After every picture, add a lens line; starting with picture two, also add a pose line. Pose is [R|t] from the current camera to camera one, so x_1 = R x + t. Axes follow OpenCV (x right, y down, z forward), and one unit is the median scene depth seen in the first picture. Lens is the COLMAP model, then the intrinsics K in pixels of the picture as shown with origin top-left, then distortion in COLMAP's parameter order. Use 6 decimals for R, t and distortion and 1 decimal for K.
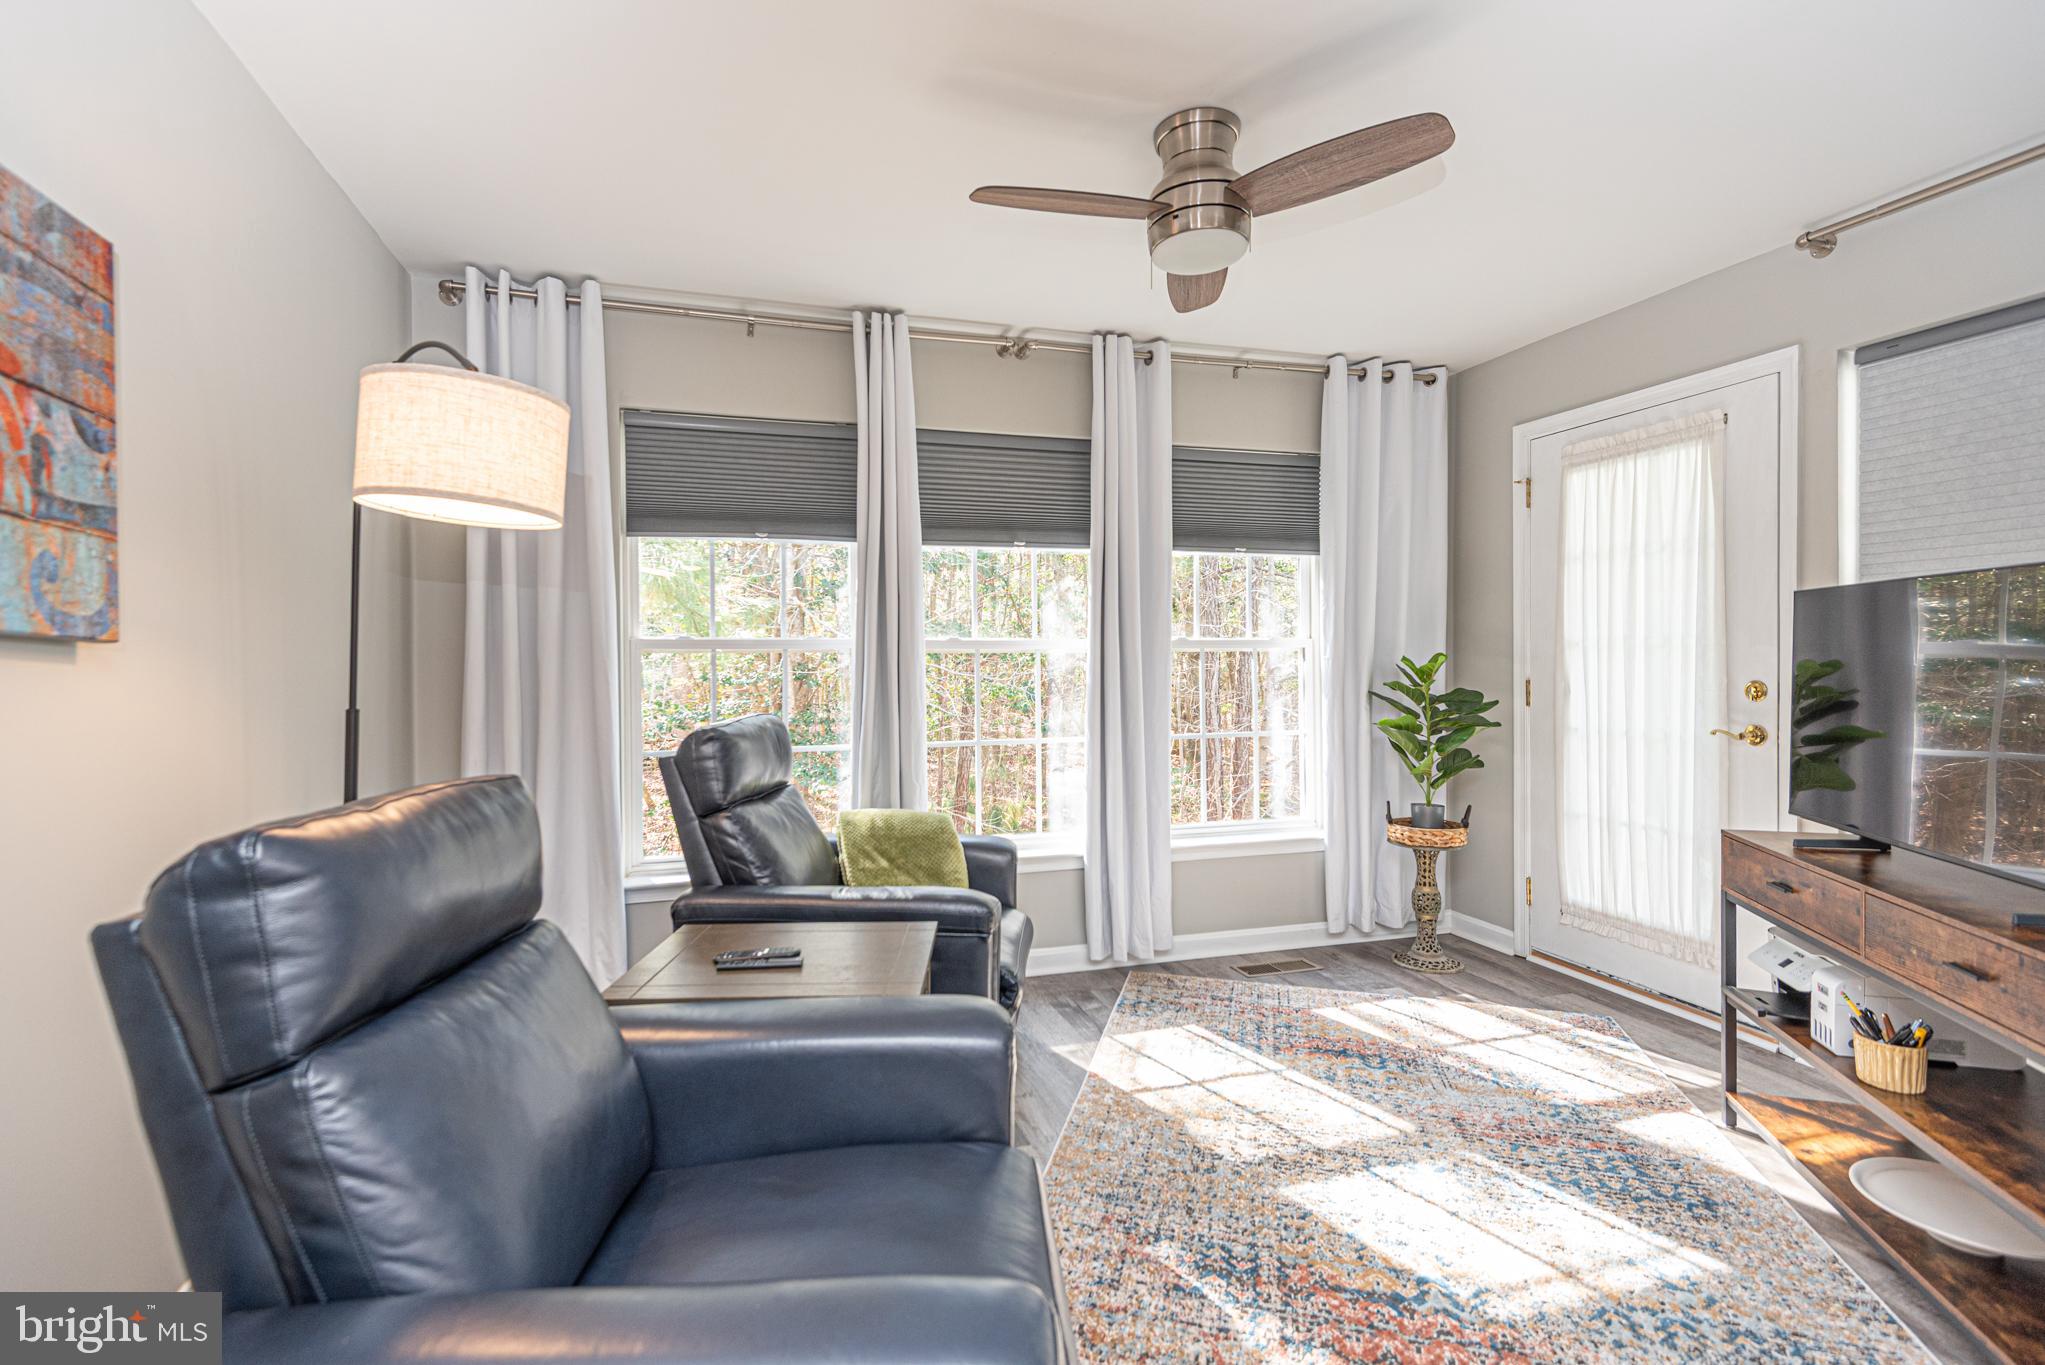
lens RADIAL K [[937.2, 0, 970.3], [0, 937.2, 679.1], [0, 0, 1]] dist [0.029133, -0.014143]
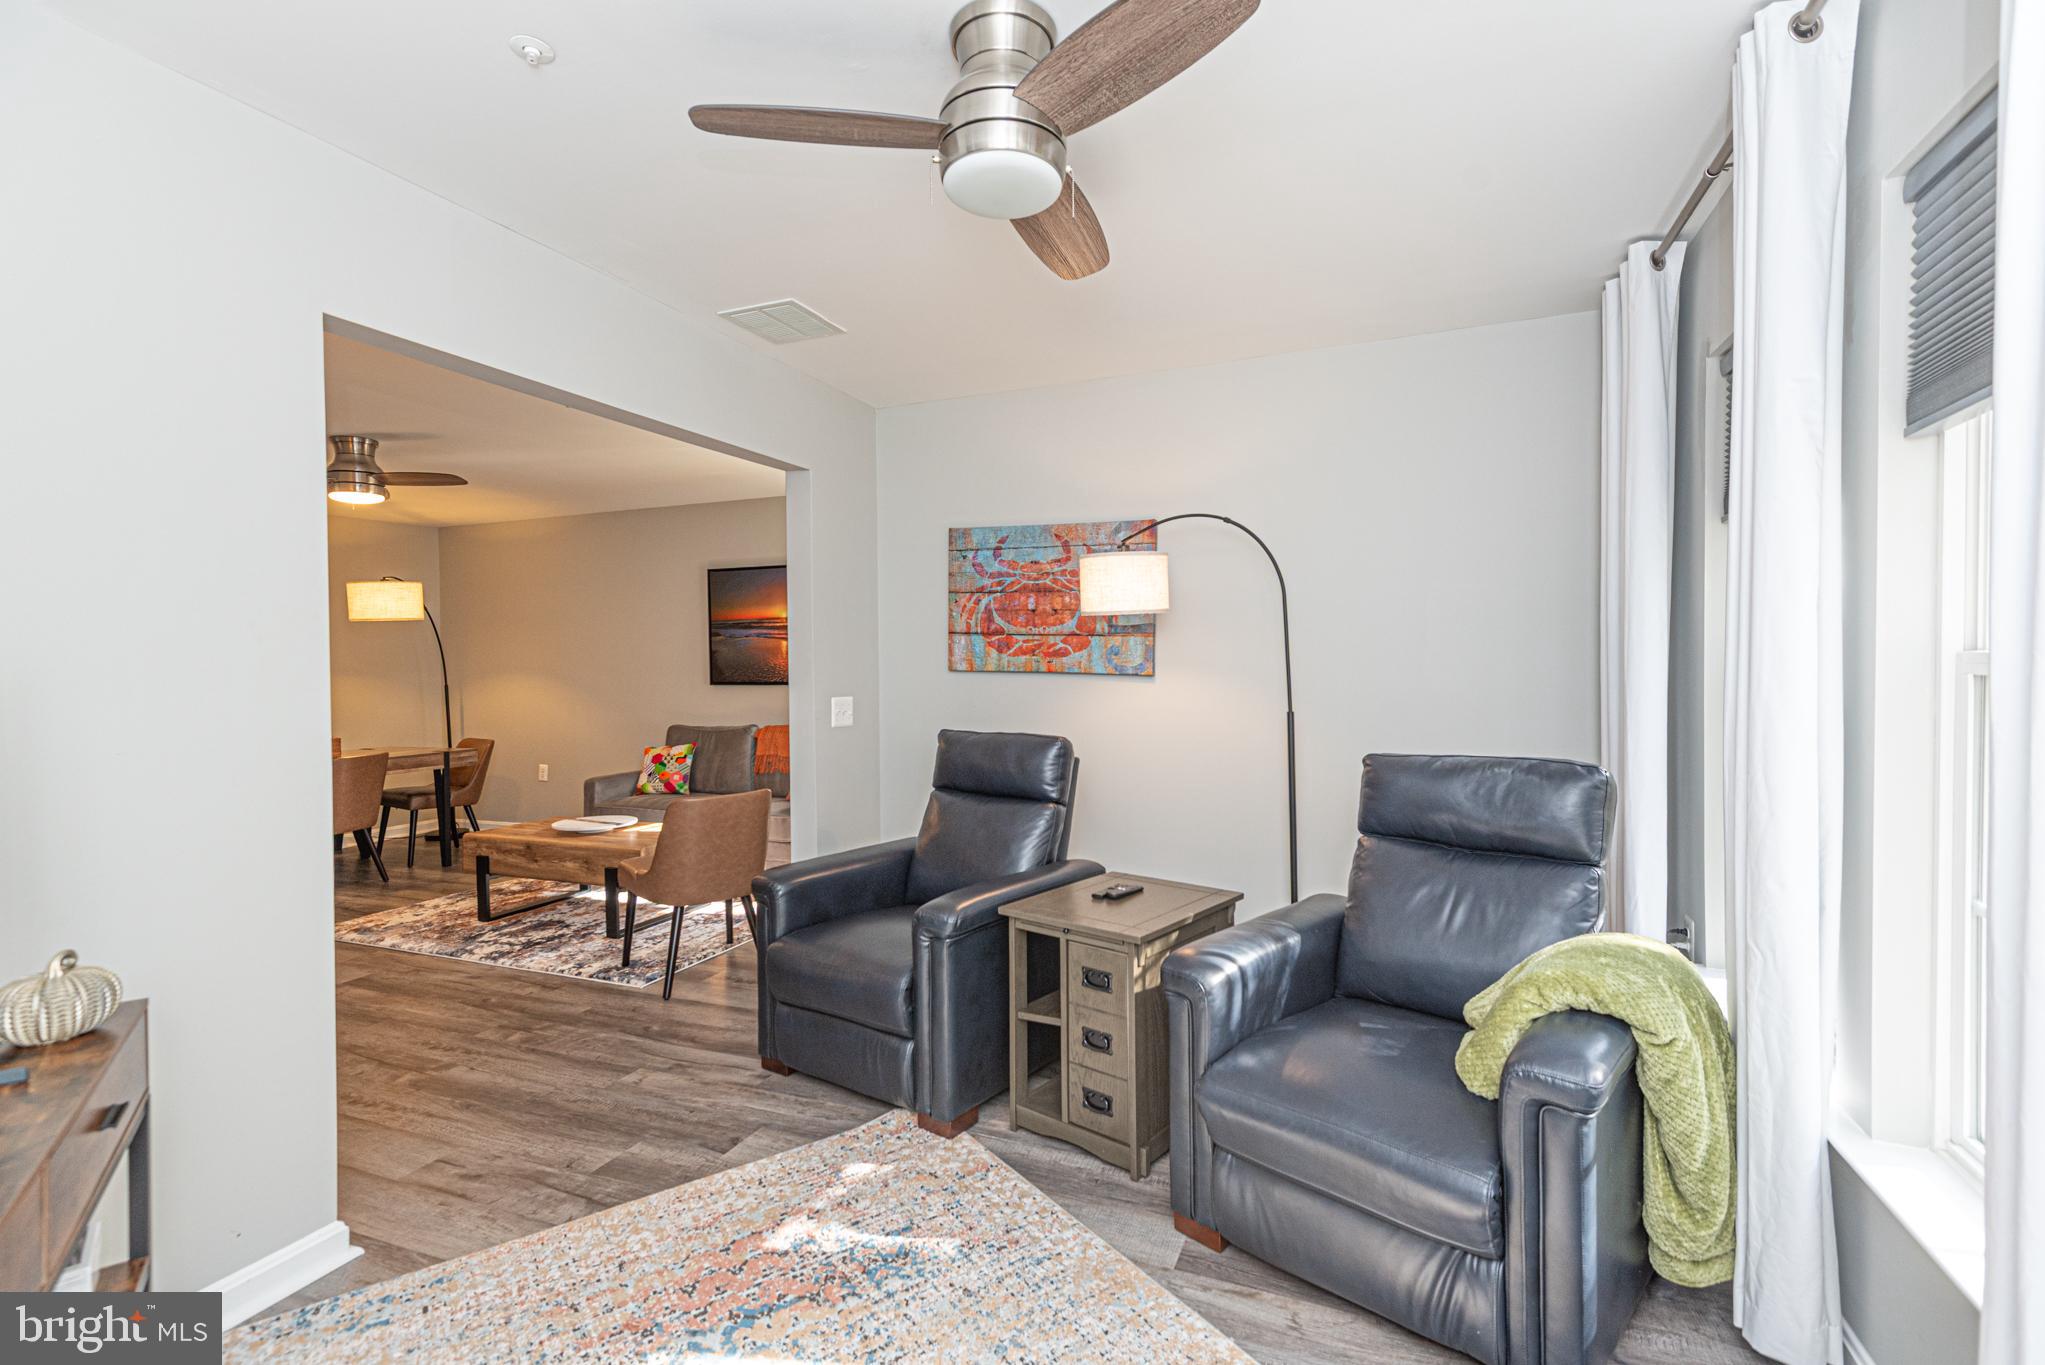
lens RADIAL K [[937.2, 0, 1032.4], [0, 937.2, 673.6], [0, 0, 1]] dist [0.029133, -0.014143]
pose [[-0.610224, 0.016702, -0.792053, 0.606053], [-0.000763, 0.999765, 0.021671, -0.045246], [0.792229, 0.013829, -0.610068, 1.059094]]
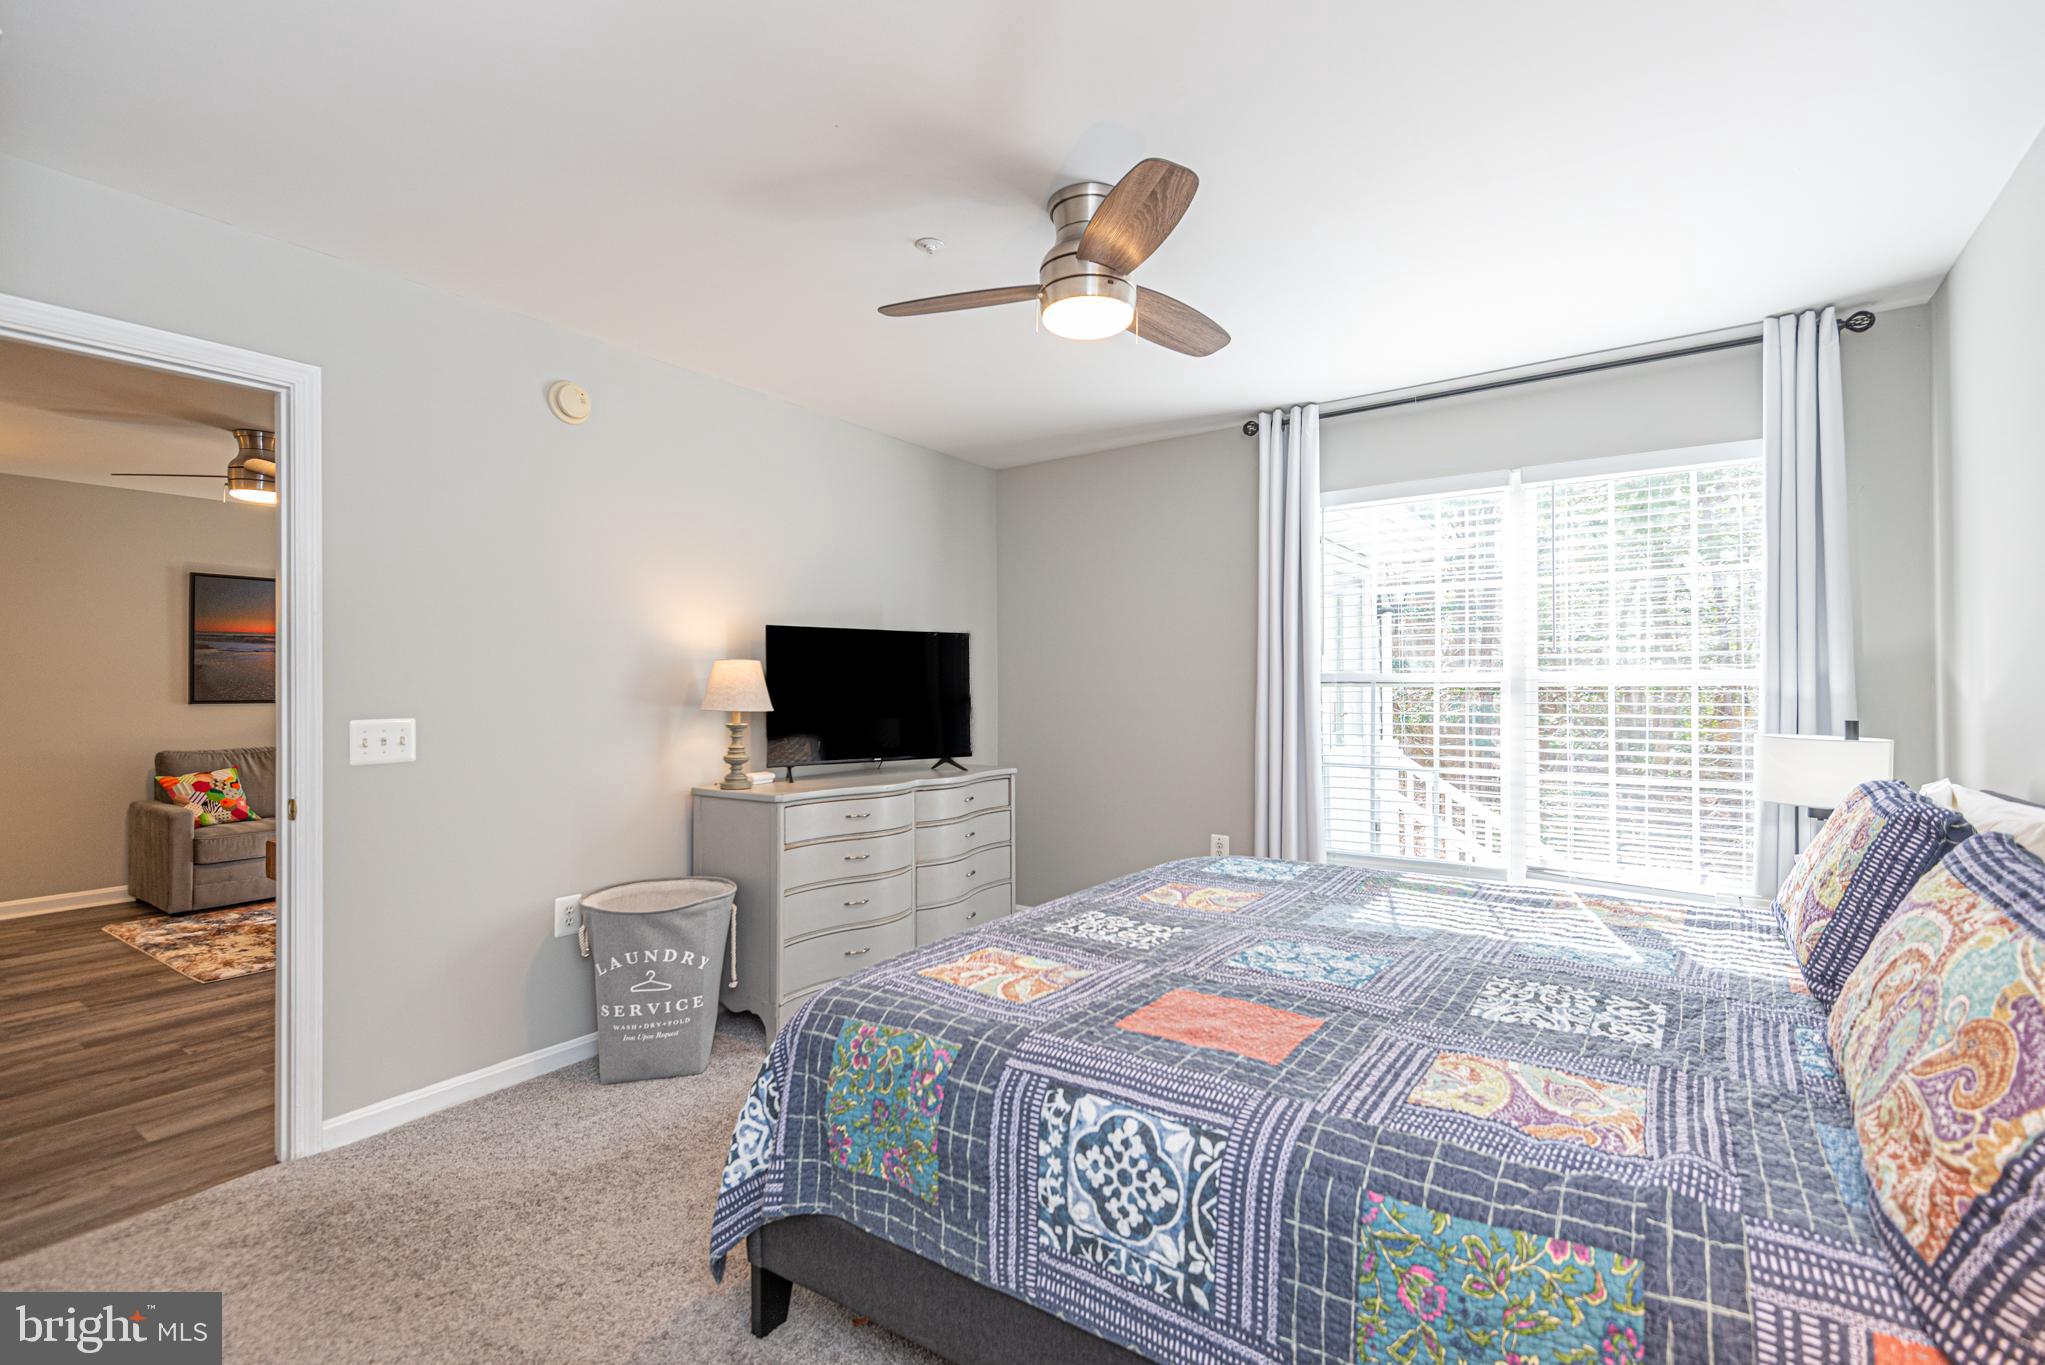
lens RADIAL K [[937.2, 0, 1030.5], [0, 937.2, 675.3], [0, 0, 1]] dist [0.029133, -0.014143]
pose [[0.631509, -0.009002, -0.775317, 1.865984], [-0.009483, 0.999768, -0.019331, -0.009988], [0.775311, 0.019560, 0.631277, -0.688836]]
